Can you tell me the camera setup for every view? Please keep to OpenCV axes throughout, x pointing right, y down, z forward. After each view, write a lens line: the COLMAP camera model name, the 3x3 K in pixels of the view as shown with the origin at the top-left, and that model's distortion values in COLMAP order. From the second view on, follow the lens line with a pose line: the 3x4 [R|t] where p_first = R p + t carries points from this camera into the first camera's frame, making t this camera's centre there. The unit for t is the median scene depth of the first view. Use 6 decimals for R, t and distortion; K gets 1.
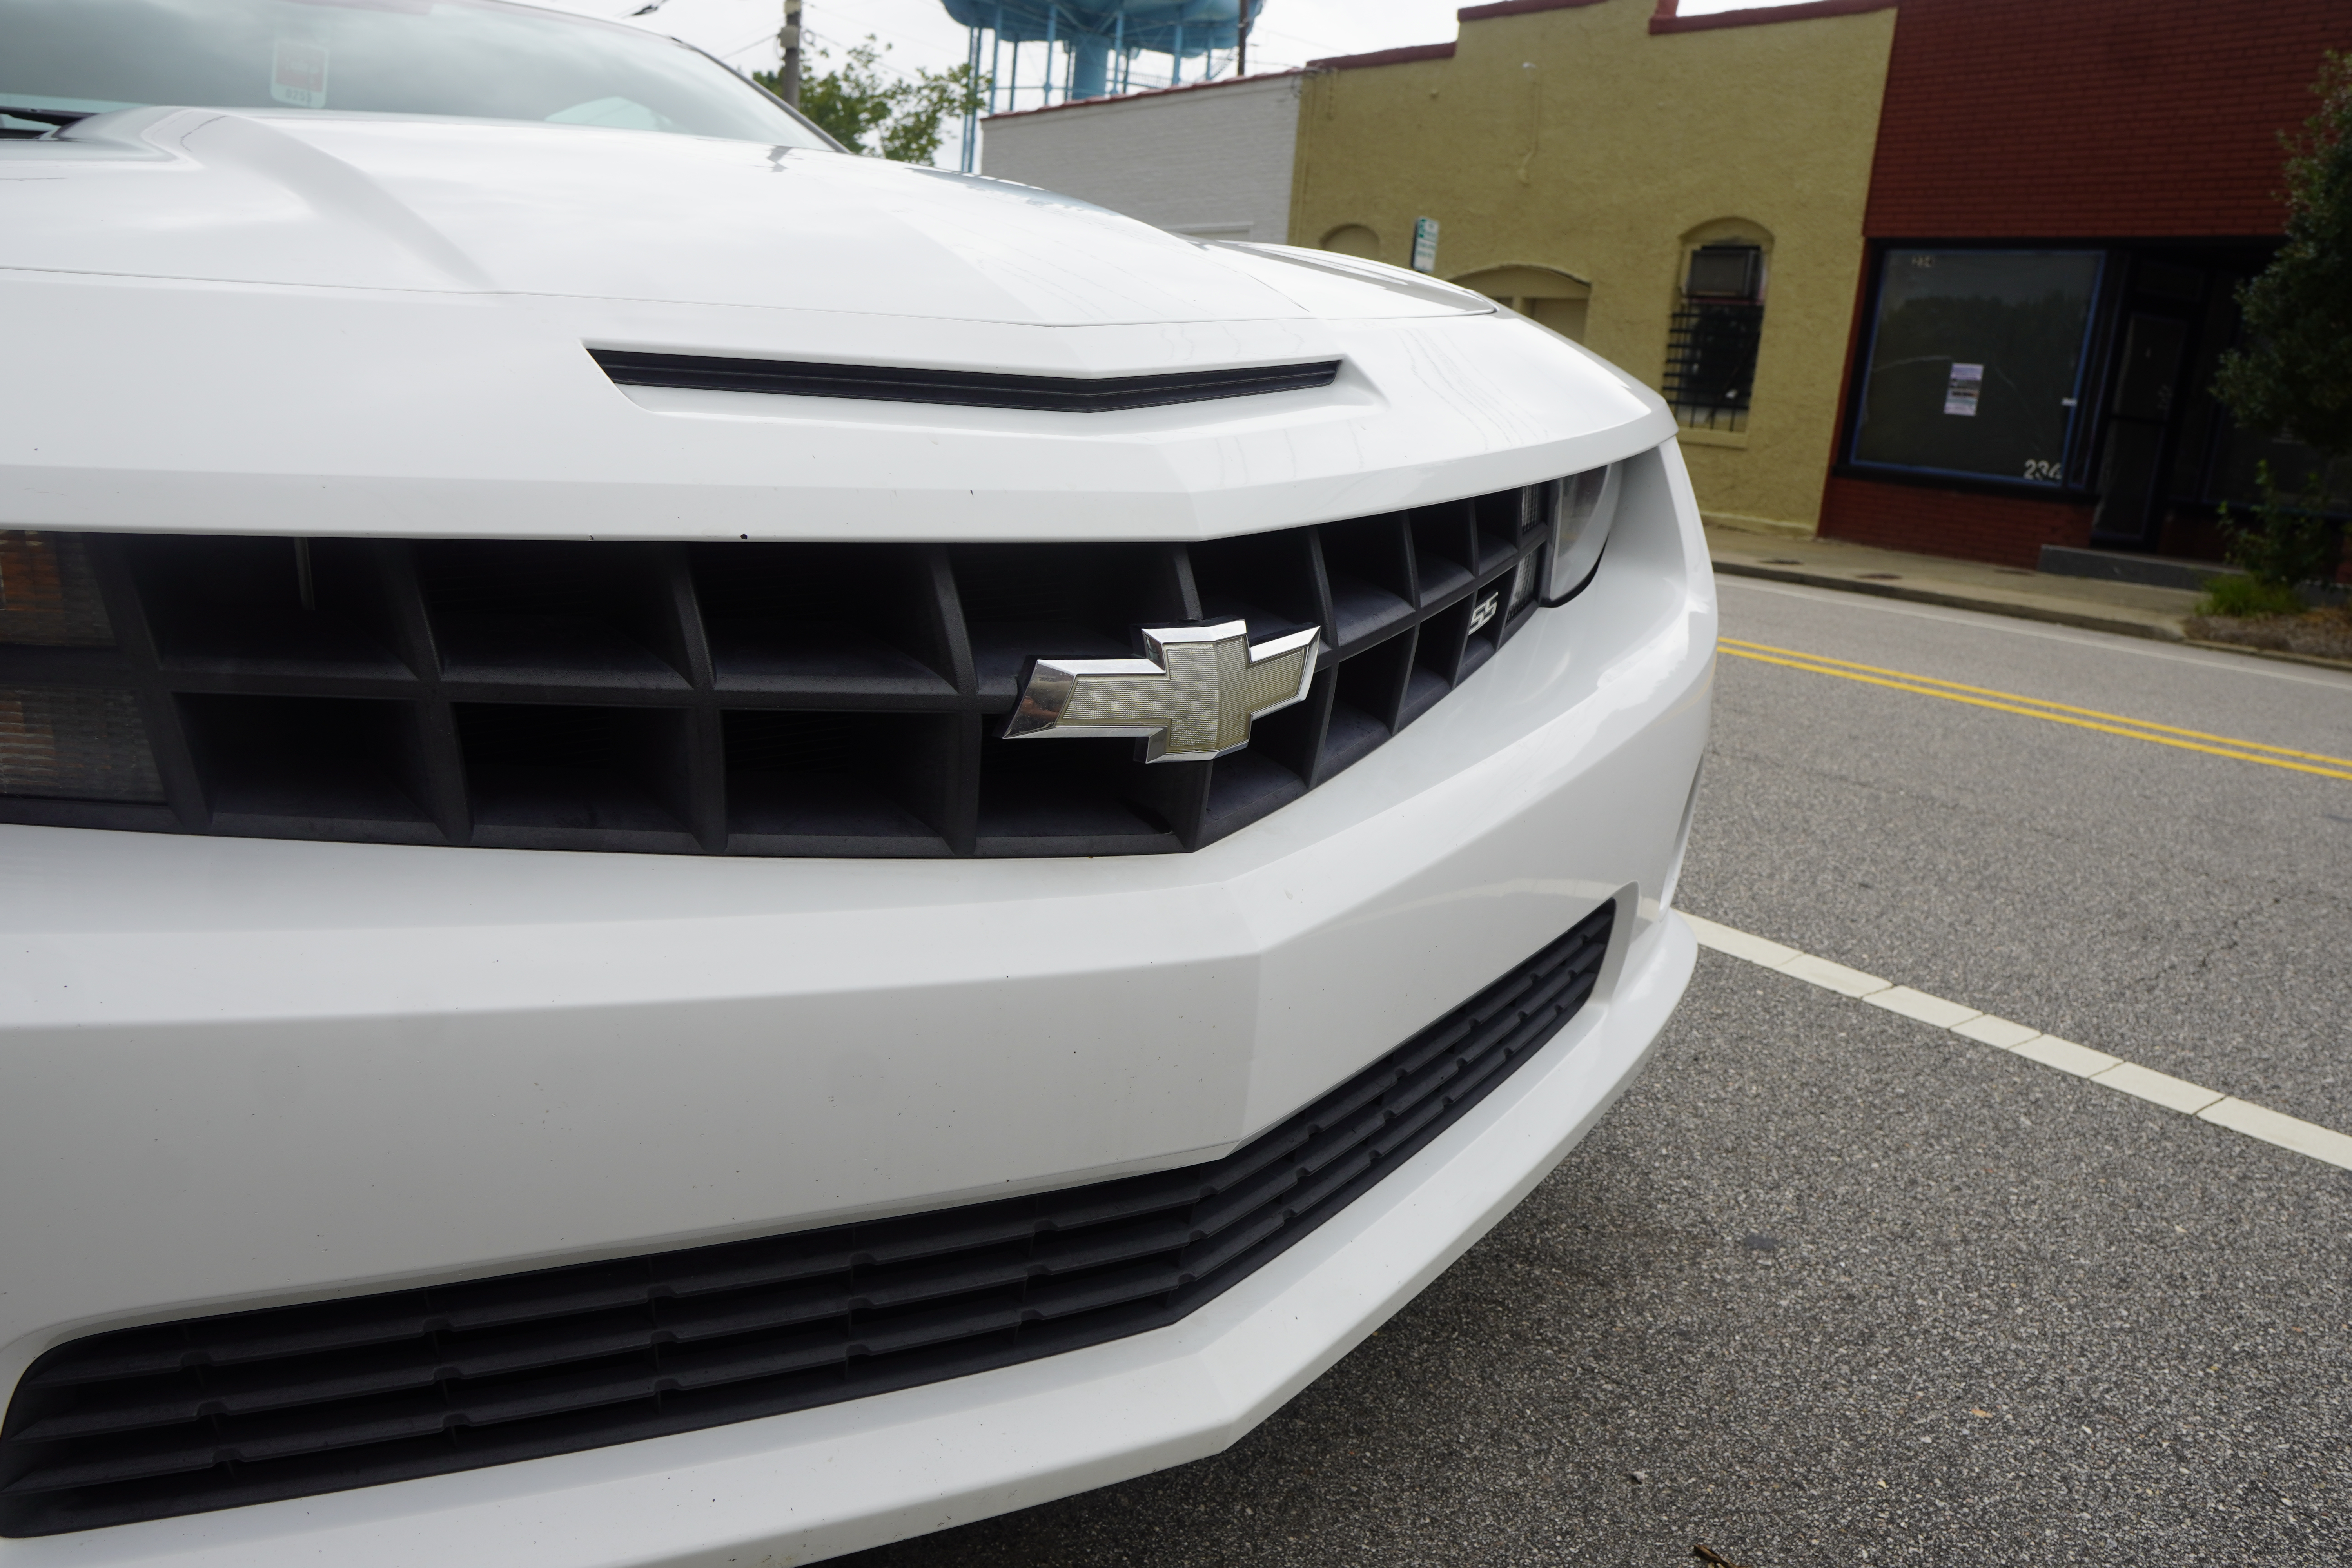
lens RADIAL K [[1657.1, 0, 1168.0], [0, 1657.1, 781.6], [0, 0, 1]] dist [-0.109684, 0.075042]
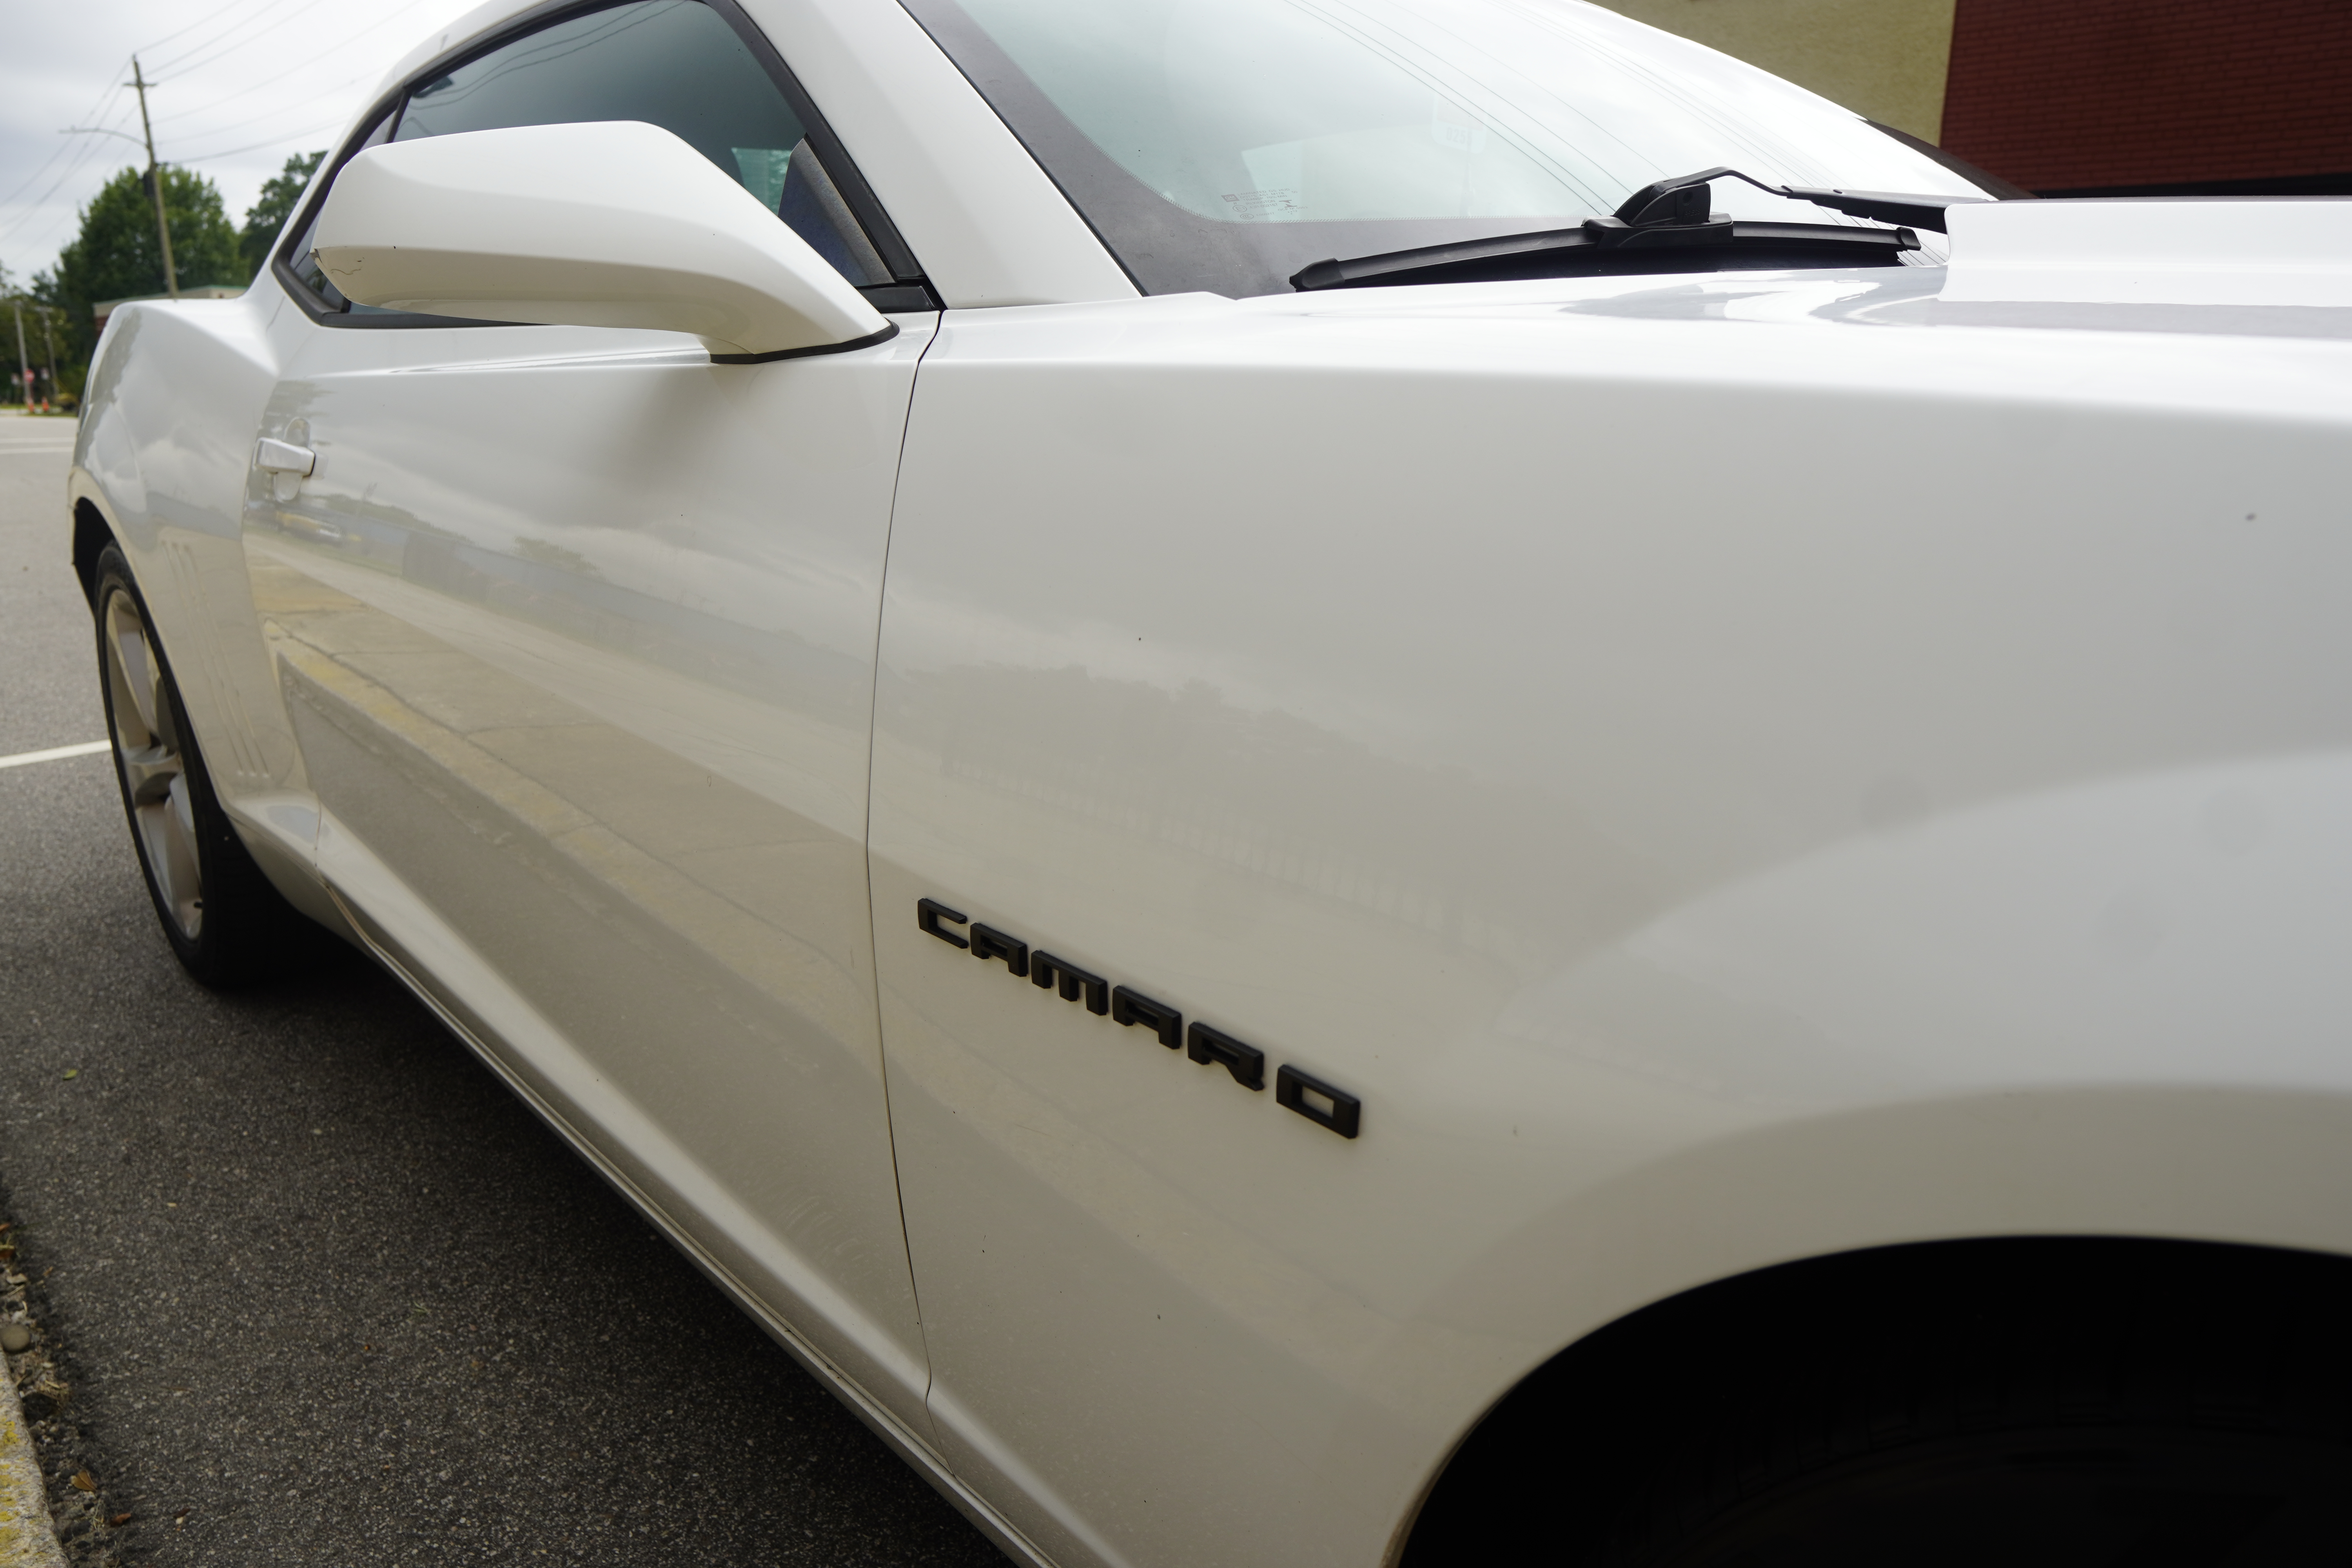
lens RADIAL K [[1657.1, 0, 1168.0], [0, 1657.1, 781.6], [0, 0, 1]] dist [-0.109684, 0.075042]
pose [[0.996226, -0.071815, 0.048744, -0.107721], [0.071377, 0.997392, 0.010687, -0.024395], [-0.049384, -0.007168, 0.998754, 0.041263]]
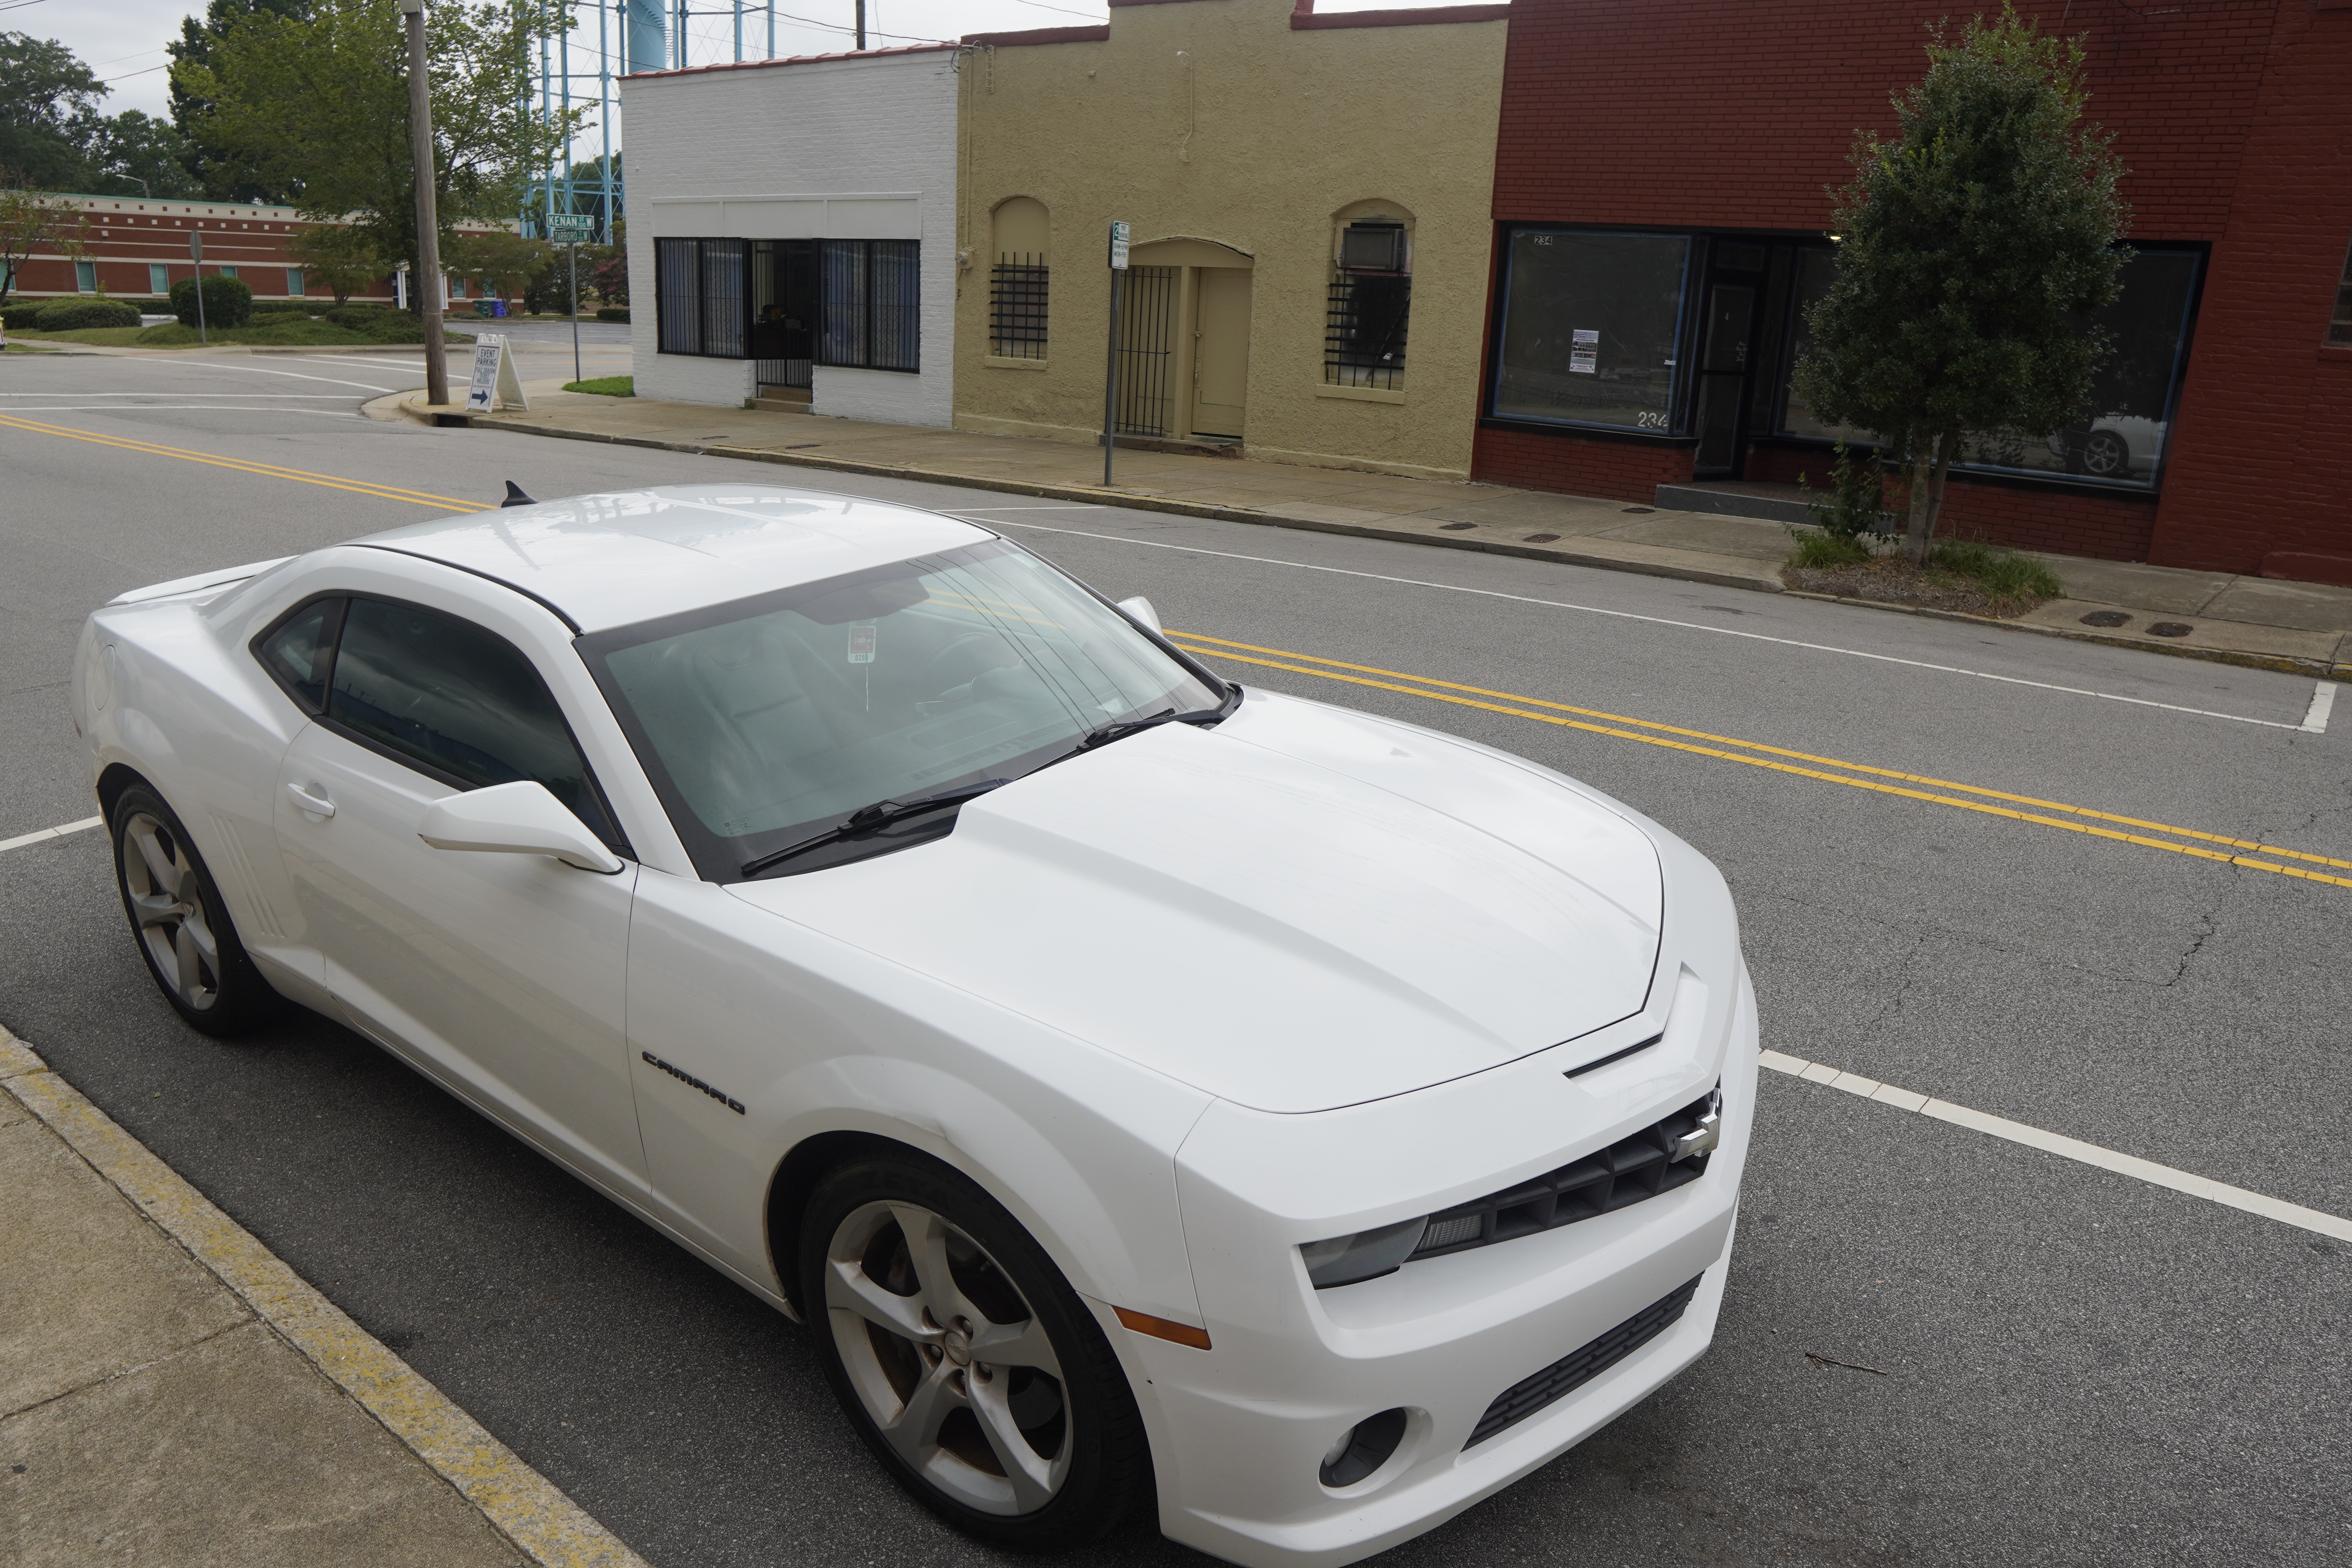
lens RADIAL K [[1657.1, 0, 1168.0], [0, 1657.1, 781.6], [0, 0, 1]] dist [-0.109684, 0.075042]
pose [[0.969299, -0.110845, 0.219484, -0.092315], [0.093553, 0.991744, 0.087702, -0.062843], [-0.227393, -0.064476, 0.971666, -0.102793]]
